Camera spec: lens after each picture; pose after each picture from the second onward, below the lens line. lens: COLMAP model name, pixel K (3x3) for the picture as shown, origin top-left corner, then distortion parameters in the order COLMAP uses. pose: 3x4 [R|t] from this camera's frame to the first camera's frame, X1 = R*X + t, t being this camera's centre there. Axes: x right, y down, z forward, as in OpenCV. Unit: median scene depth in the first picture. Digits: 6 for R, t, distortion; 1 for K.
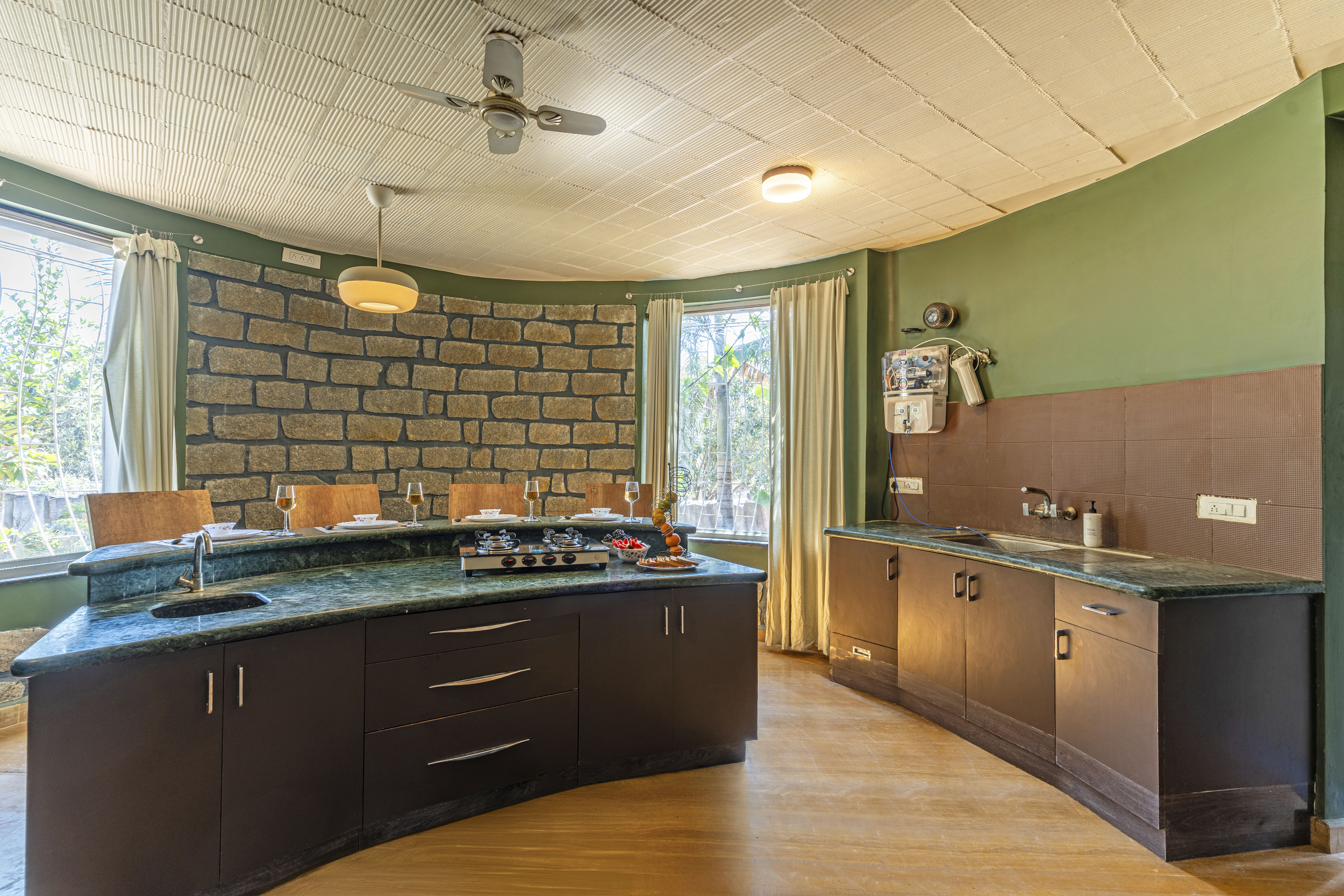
lens RADIAL K [[618.6, 0, 672.0], [0, 618.6, 448.0], [0, 0, 1]] dist [0.001213, 0.001180]
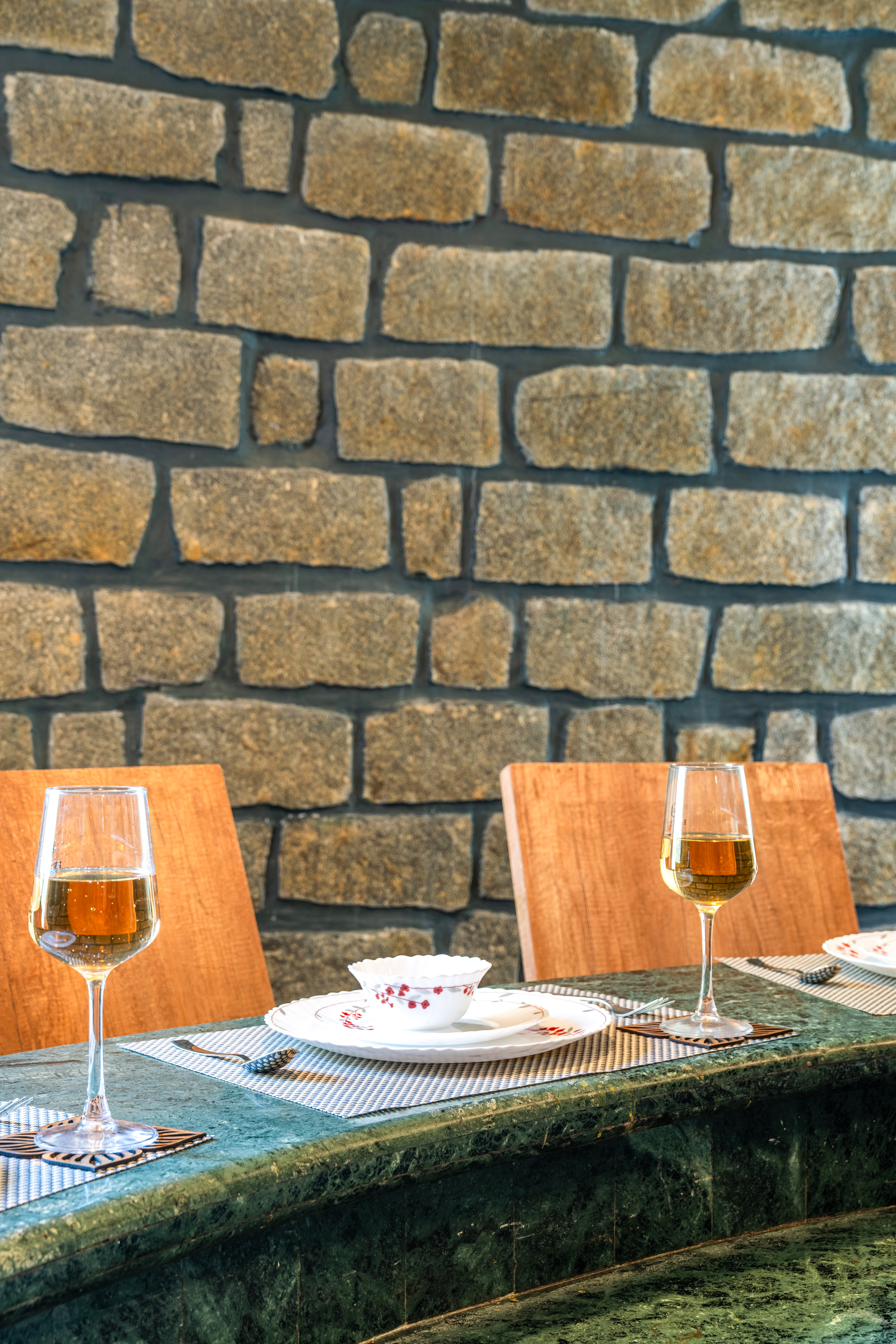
lens RADIAL K [[1846.0, 0, 448.0], [0, 1846.0, 672.0], [0, 0, 1]] dist [-0.003537, 0.022299]
pose [[0.999693, -0.000550, -0.024782, -0.307152], [0.000941, 0.999875, 0.015769, 0.016254], [0.024770, -0.015787, 0.999569, 0.338367]]
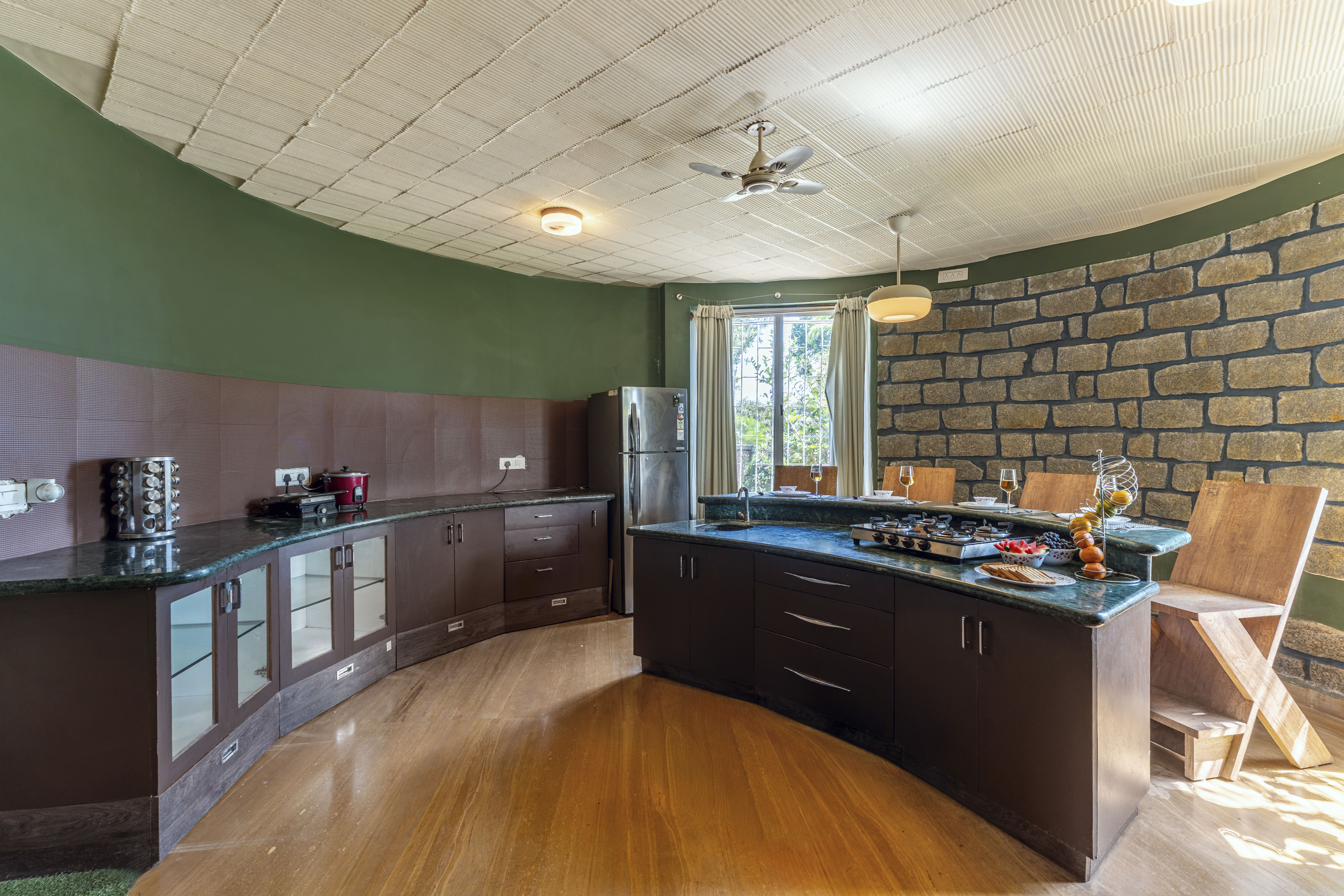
lens RADIAL K [[618.6, 0, 672.0], [0, 618.6, 448.0], [0, 0, 1]] dist [0.001213, 0.001180]
pose [[0.140486, 0.002056, -0.990081, 0.433729], [0.013811, 0.999896, 0.004036, 0.008009], [0.989986, -0.014241, 0.140443, 0.267649]]
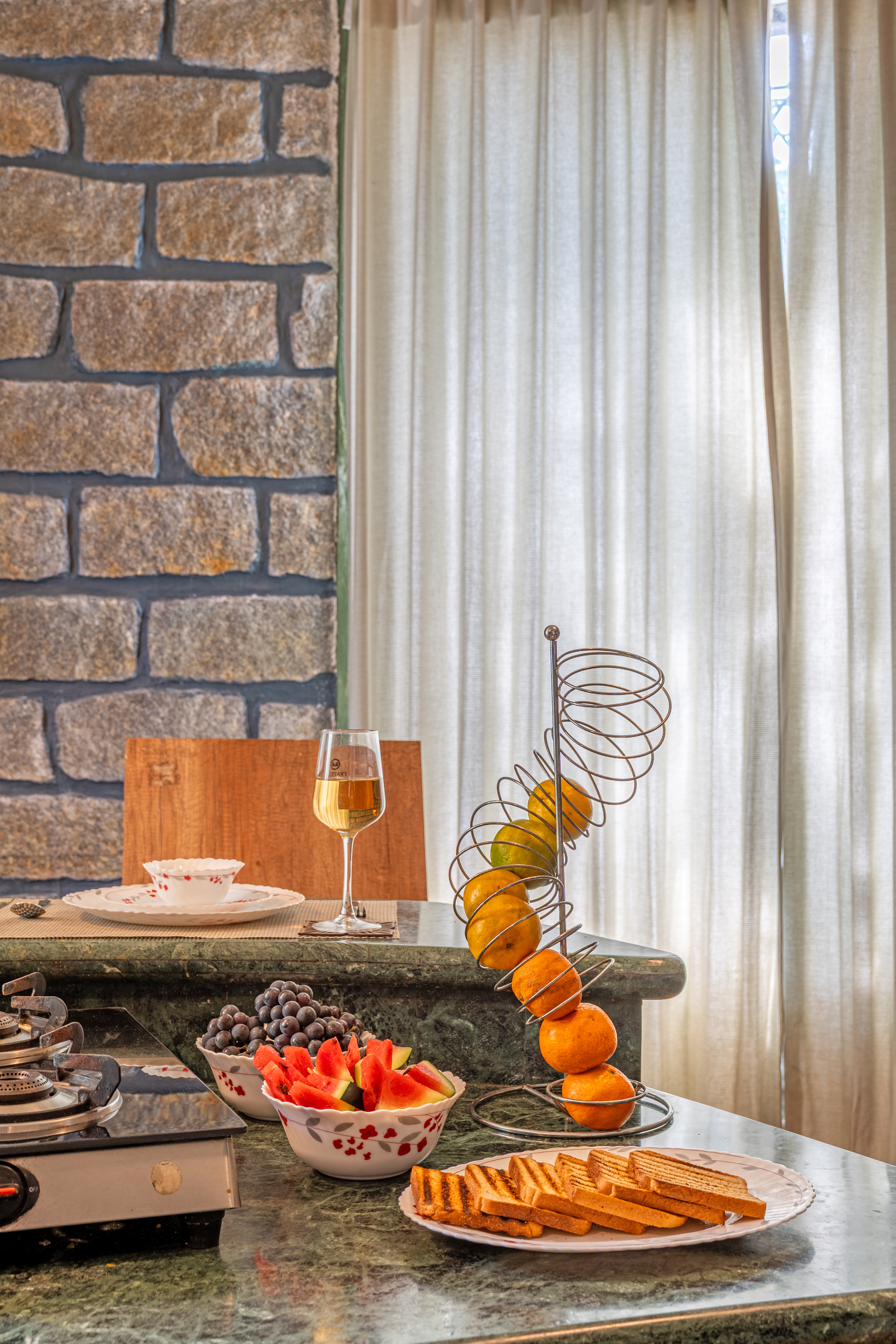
lens RADIAL K [[1846.0, 0, 448.0], [0, 1846.0, 672.0], [0, 0, 1]] dist [-0.003537, 0.022299]
pose [[0.999833, -0.004391, 0.017712, -0.031024], [0.004047, 0.999804, 0.019401, 0.018061], [-0.017794, -0.019326, 0.999655, 0.293270]]
